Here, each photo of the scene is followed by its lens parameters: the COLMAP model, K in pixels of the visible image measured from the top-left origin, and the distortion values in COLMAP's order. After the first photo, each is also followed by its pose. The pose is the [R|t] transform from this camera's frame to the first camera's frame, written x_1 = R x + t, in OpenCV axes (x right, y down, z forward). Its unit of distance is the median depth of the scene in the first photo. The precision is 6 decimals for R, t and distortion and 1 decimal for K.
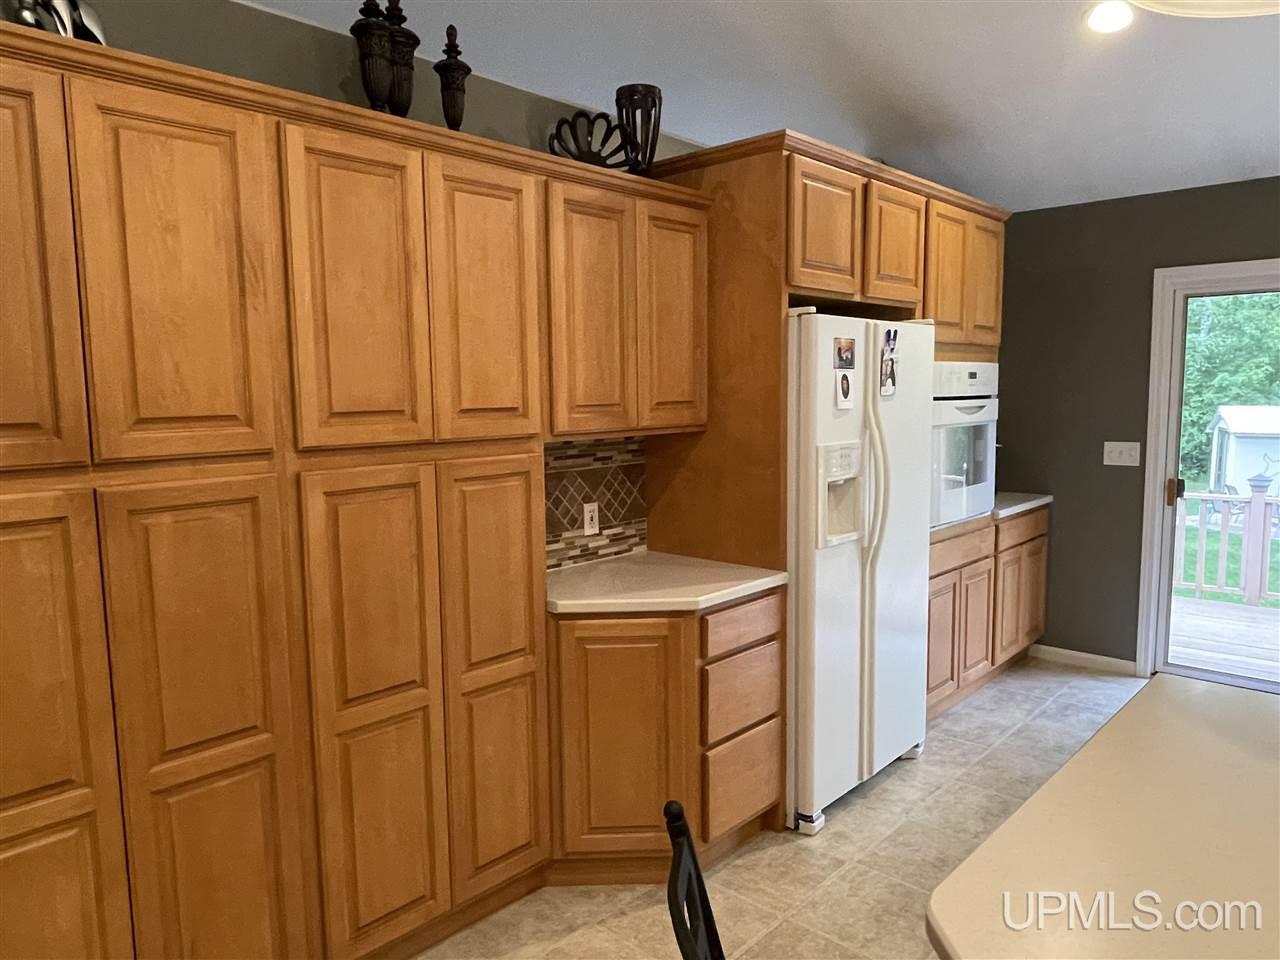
lens RADIAL K [[865.9, 0, 640.1], [0, 865.9, 481.5], [0, 0, 1]] dist [0.011770, -0.024542]
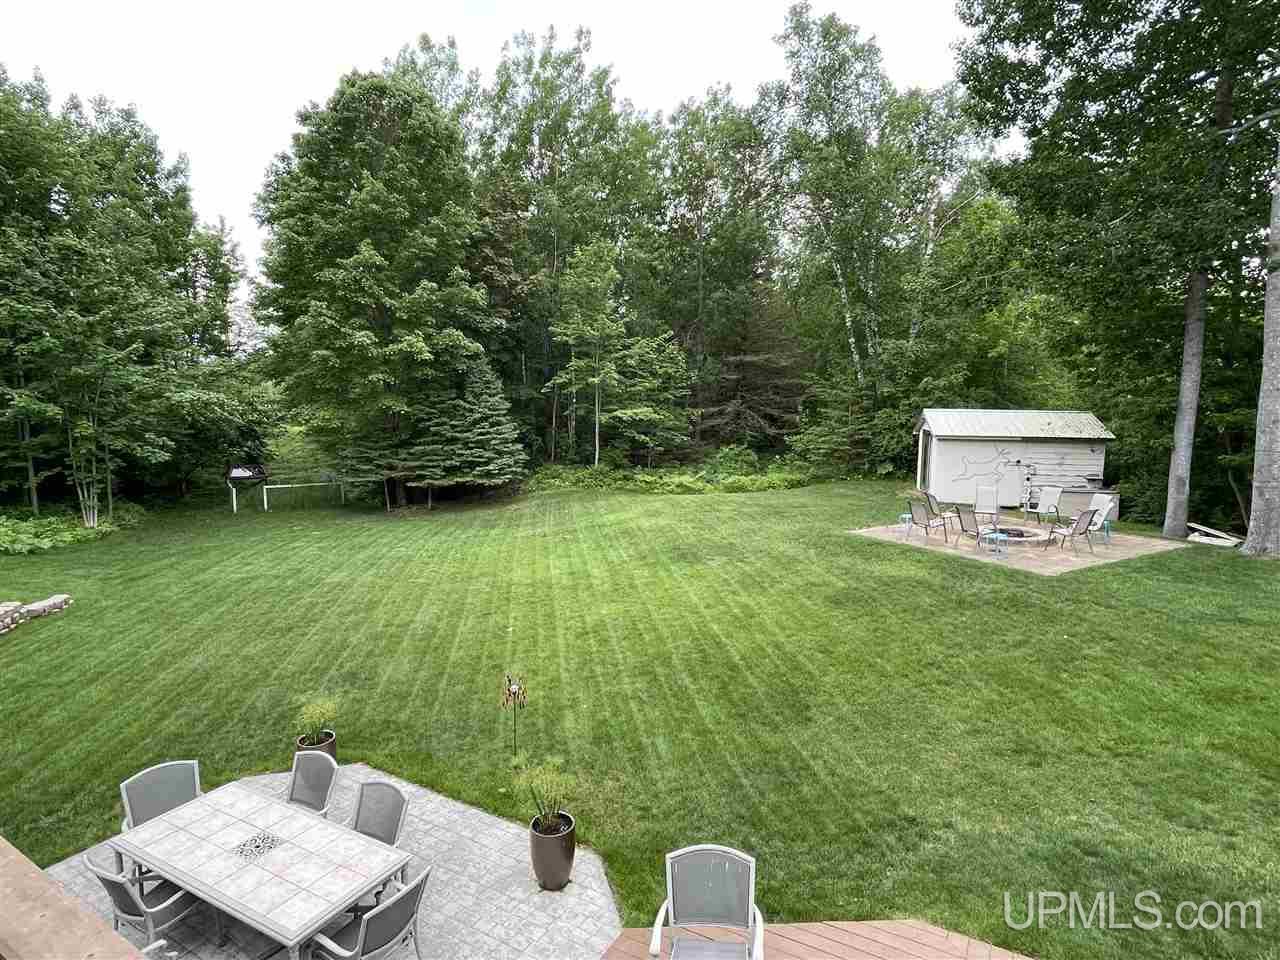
lens RADIAL K [[714.2, 0, 645.8], [0, 714.2, 482.8], [0, 0, 1]] dist [-0.005761, -0.001130]
pose [[0.978932, -0.018558, 0.203341, 1.534014], [0.015424, 0.999737, 0.016985, -0.168243], [-0.203602, -0.013490, 0.978961, 2.108585]]
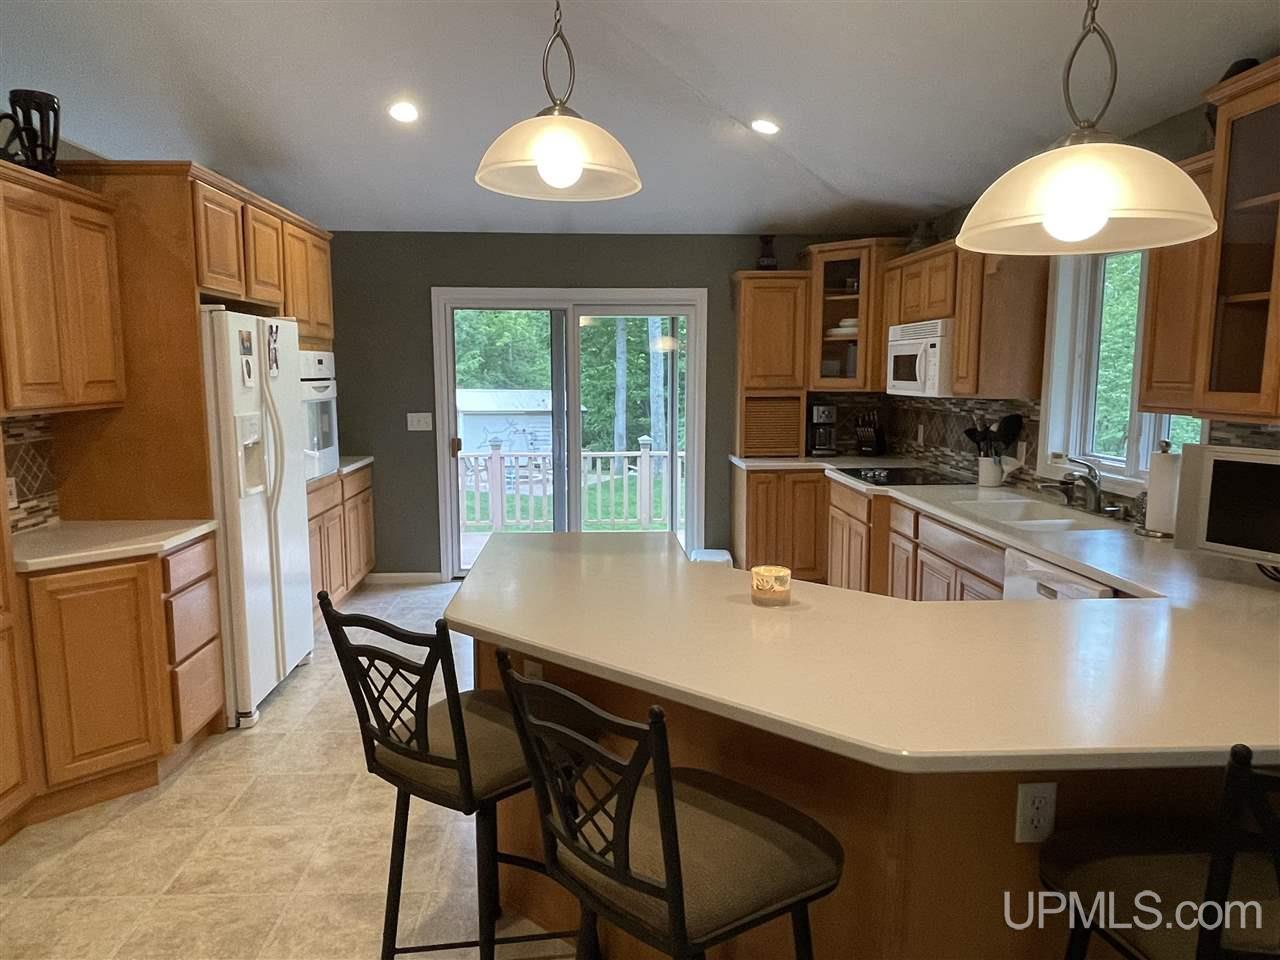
lens RADIAL K [[865.9, 0, 637.9], [0, 865.9, 477.1], [0, 0, 1]] dist [0.011770, -0.024542]
pose [[0.690566, -0.077586, 0.719096, -0.279476], [0.069223, 0.996756, 0.041067, 0.032842], [-0.719949, 0.021418, 0.693696, -0.270665]]
